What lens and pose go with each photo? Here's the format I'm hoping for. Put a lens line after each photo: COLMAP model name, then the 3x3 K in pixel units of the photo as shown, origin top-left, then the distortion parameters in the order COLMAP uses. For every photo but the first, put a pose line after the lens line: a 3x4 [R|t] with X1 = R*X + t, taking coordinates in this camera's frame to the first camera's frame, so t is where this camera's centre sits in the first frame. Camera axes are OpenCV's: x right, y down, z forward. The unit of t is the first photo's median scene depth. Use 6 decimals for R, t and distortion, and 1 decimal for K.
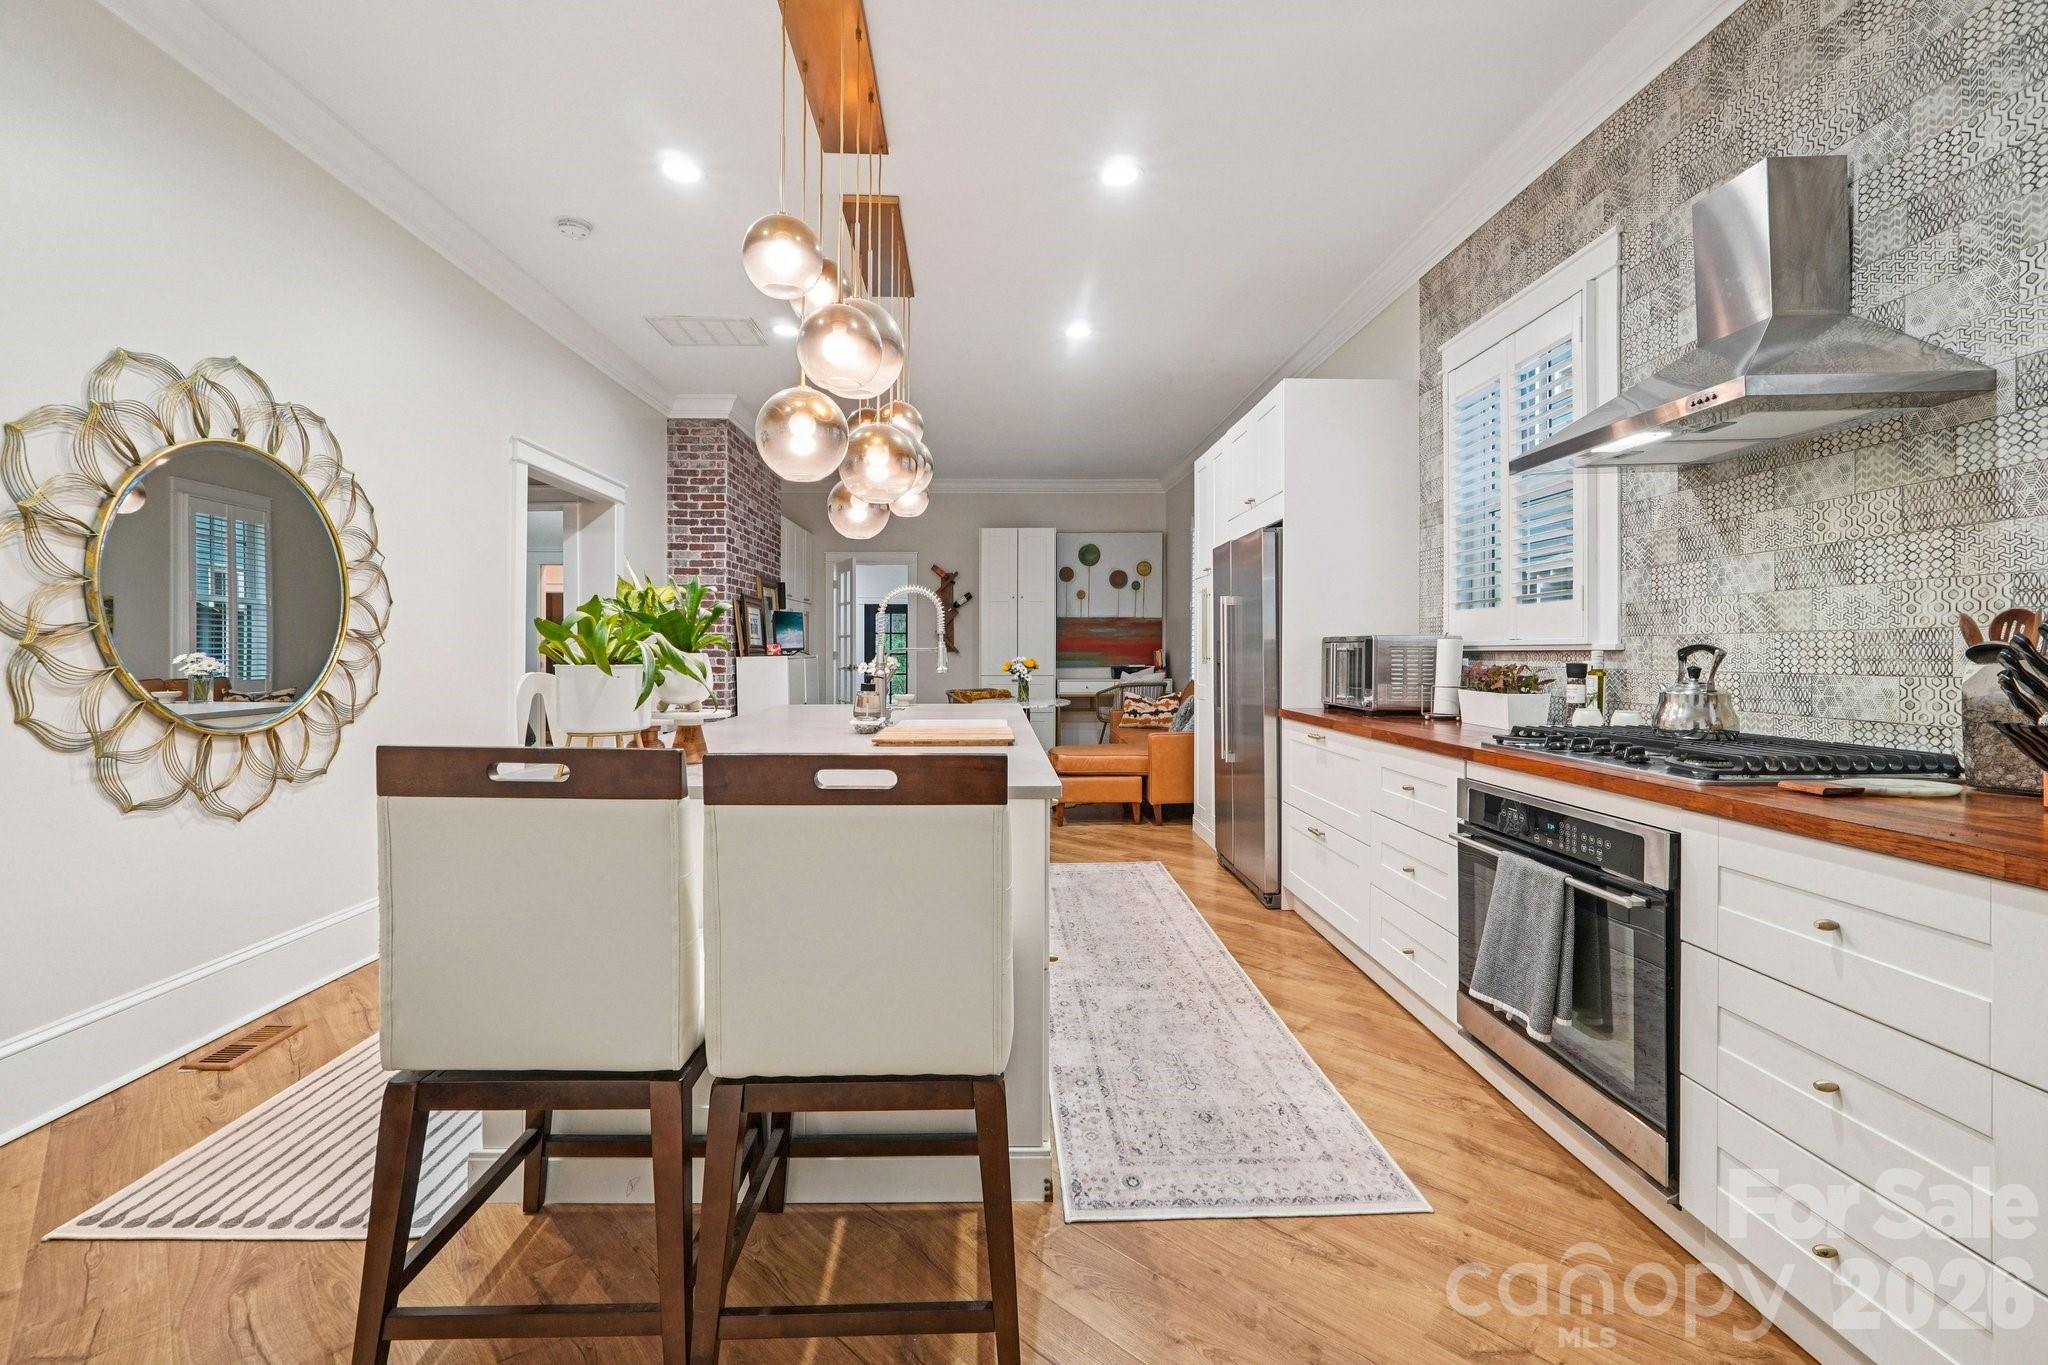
lens RADIAL K [[871.3, 0, 987.3], [0, 871.3, 661.0], [0, 0, 1]] dist [-0.015480, 0.004109]
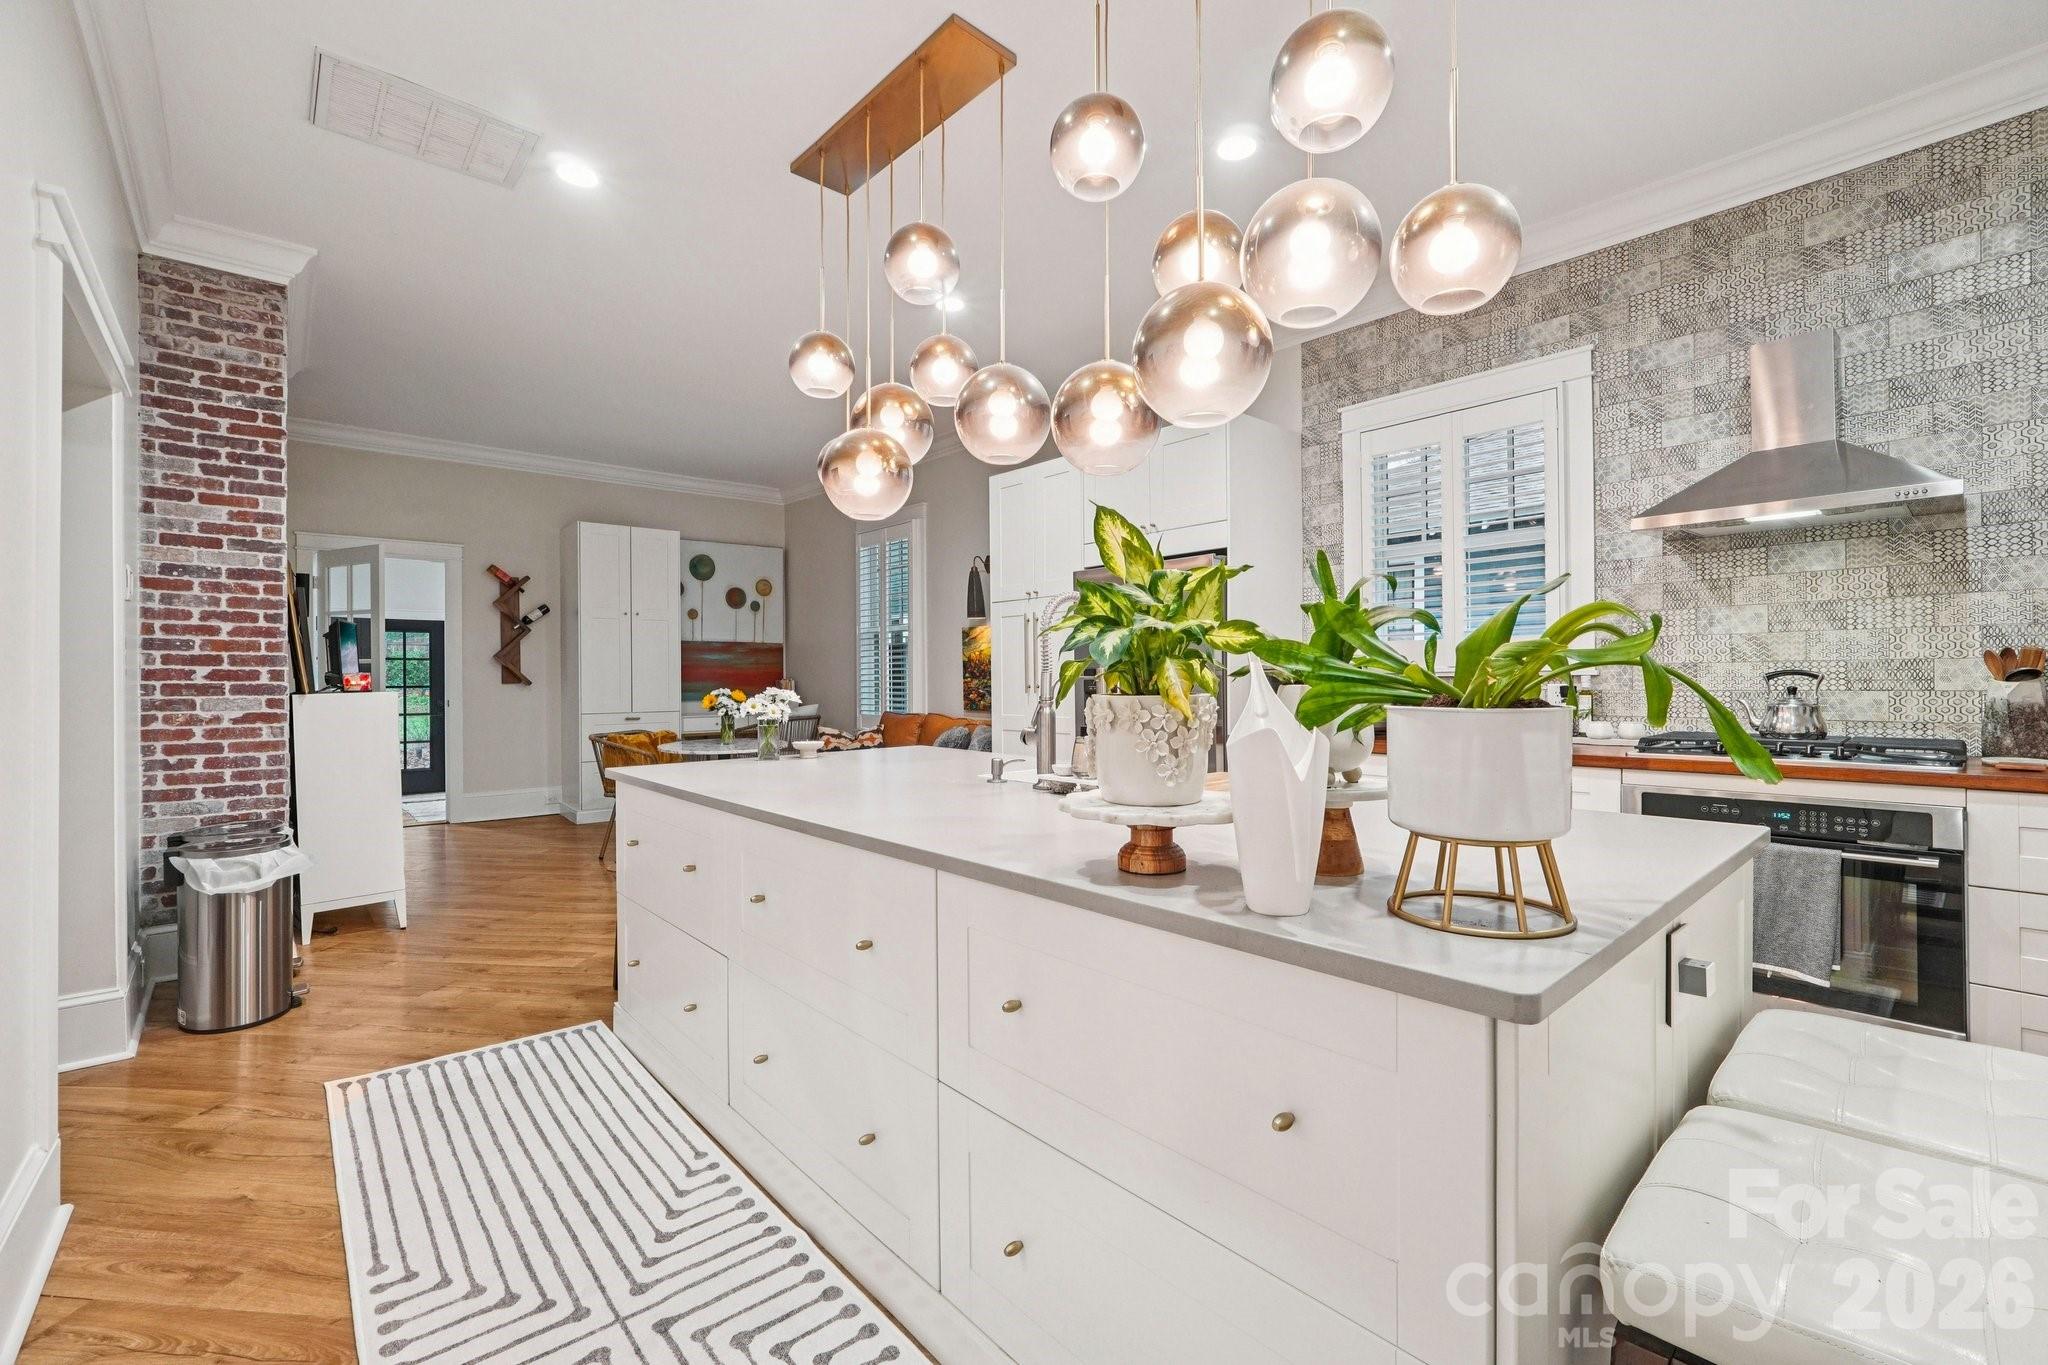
lens RADIAL K [[871.3, 0, 1023.2], [0, 871.3, 685.0], [0, 0, 1]] dist [-0.015480, 0.004109]
pose [[0.752105, -0.011168, 0.658949, -0.826305], [0.014924, 0.999889, -0.000088, -0.011468], [-0.658874, 0.009900, 0.752188, 0.650342]]
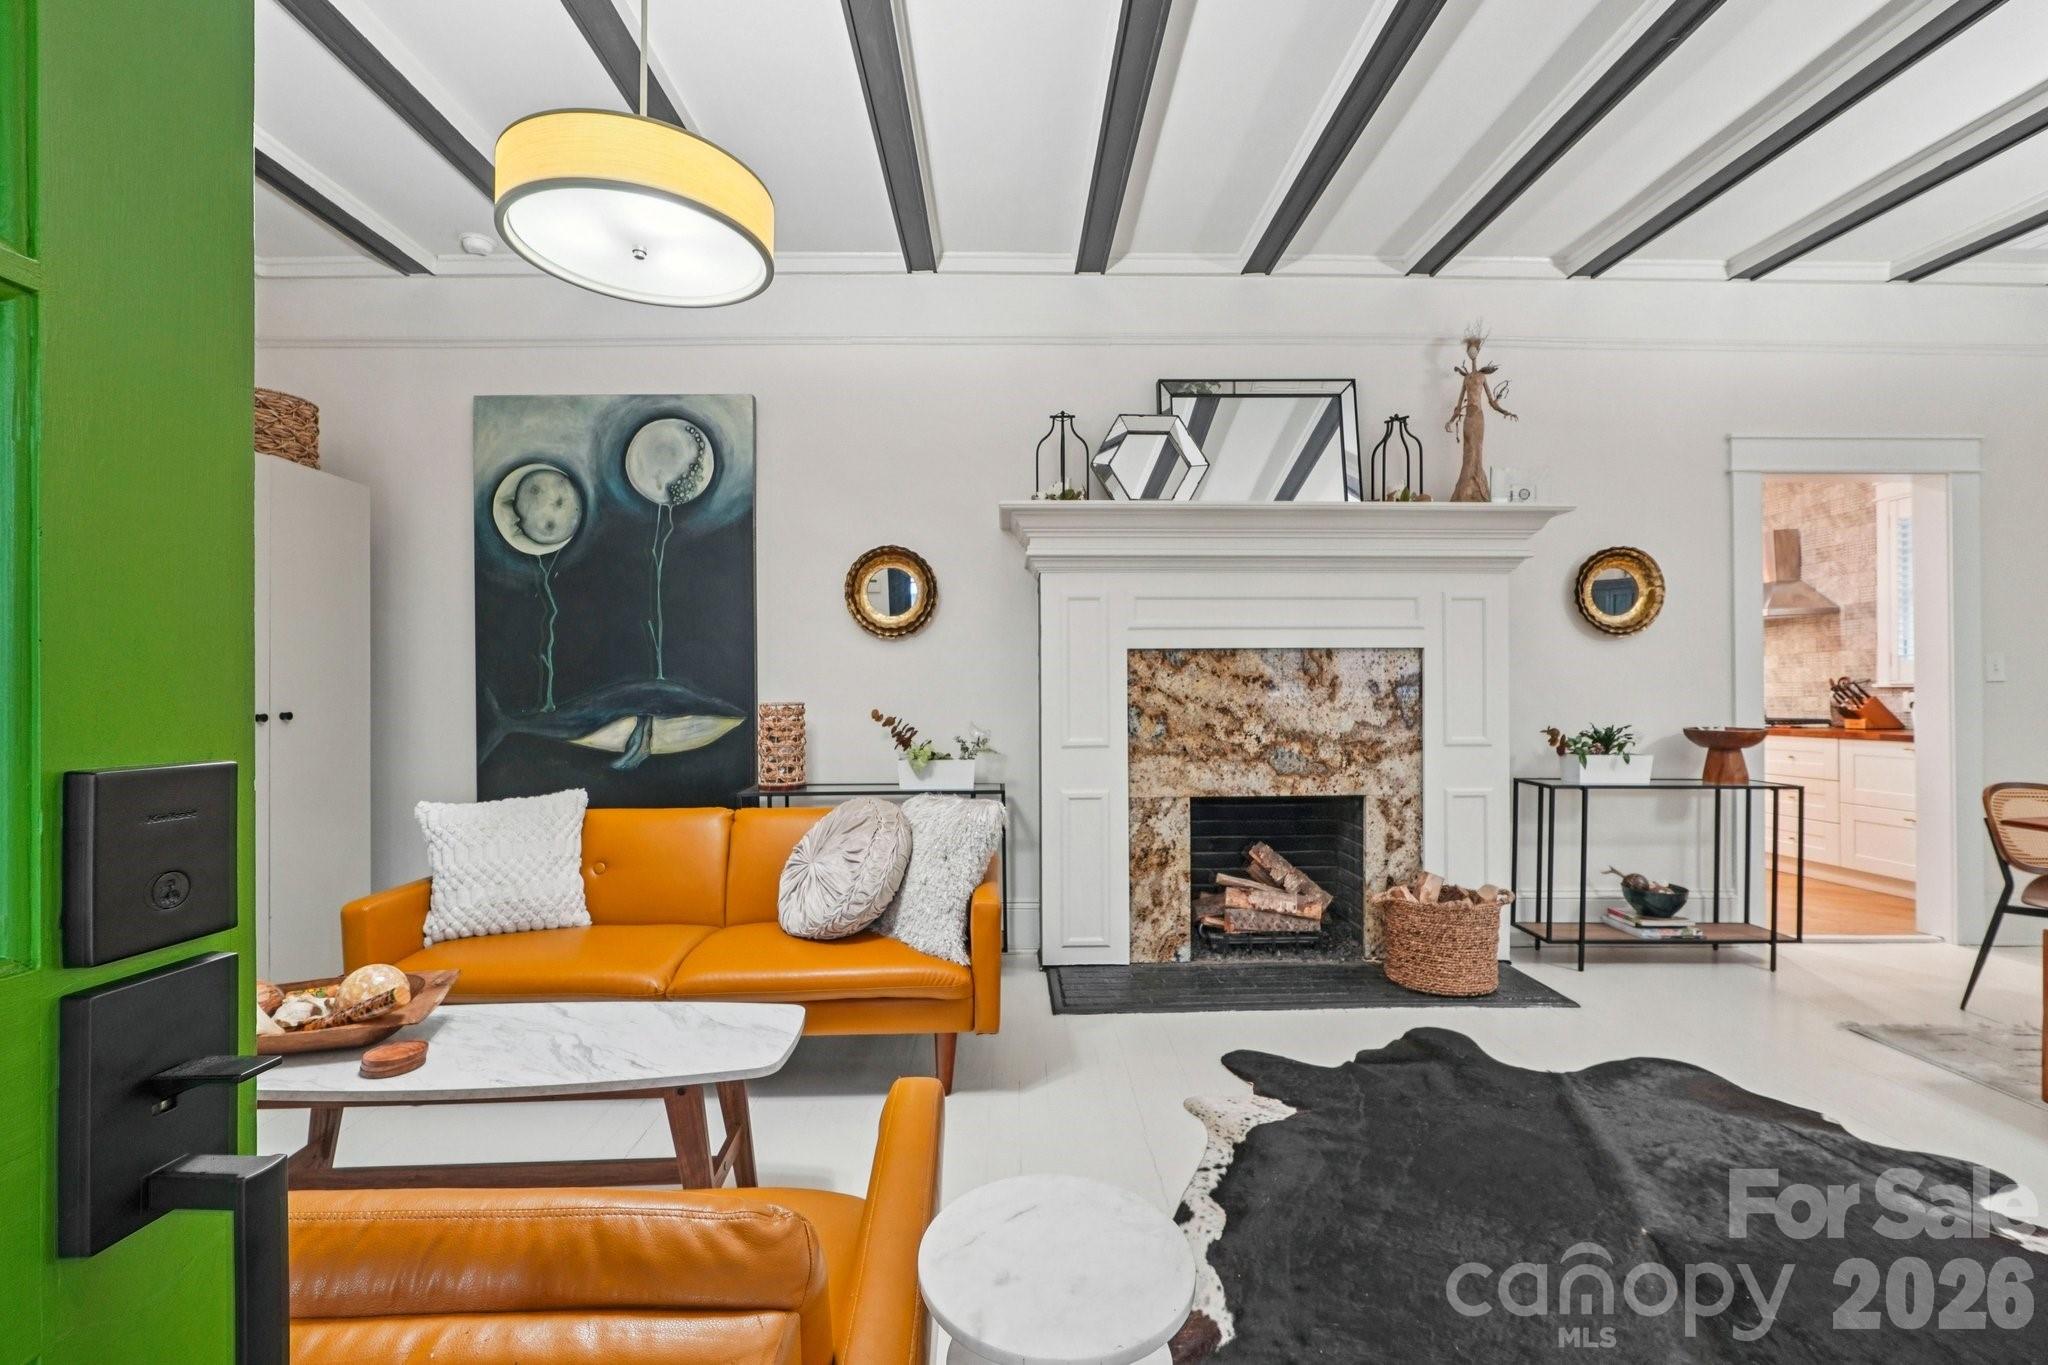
lens RADIAL K [[871.3, 0, 1027.4], [0, 871.3, 691.4], [0, 0, 1]] dist [-0.015480, 0.004109]
pose [[0.999502, -0.007435, 0.030659, -1.492585], [0.007807, 0.999897, -0.012024, 0.011177], [-0.030566, 0.012257, 0.999458, -1.602014]]
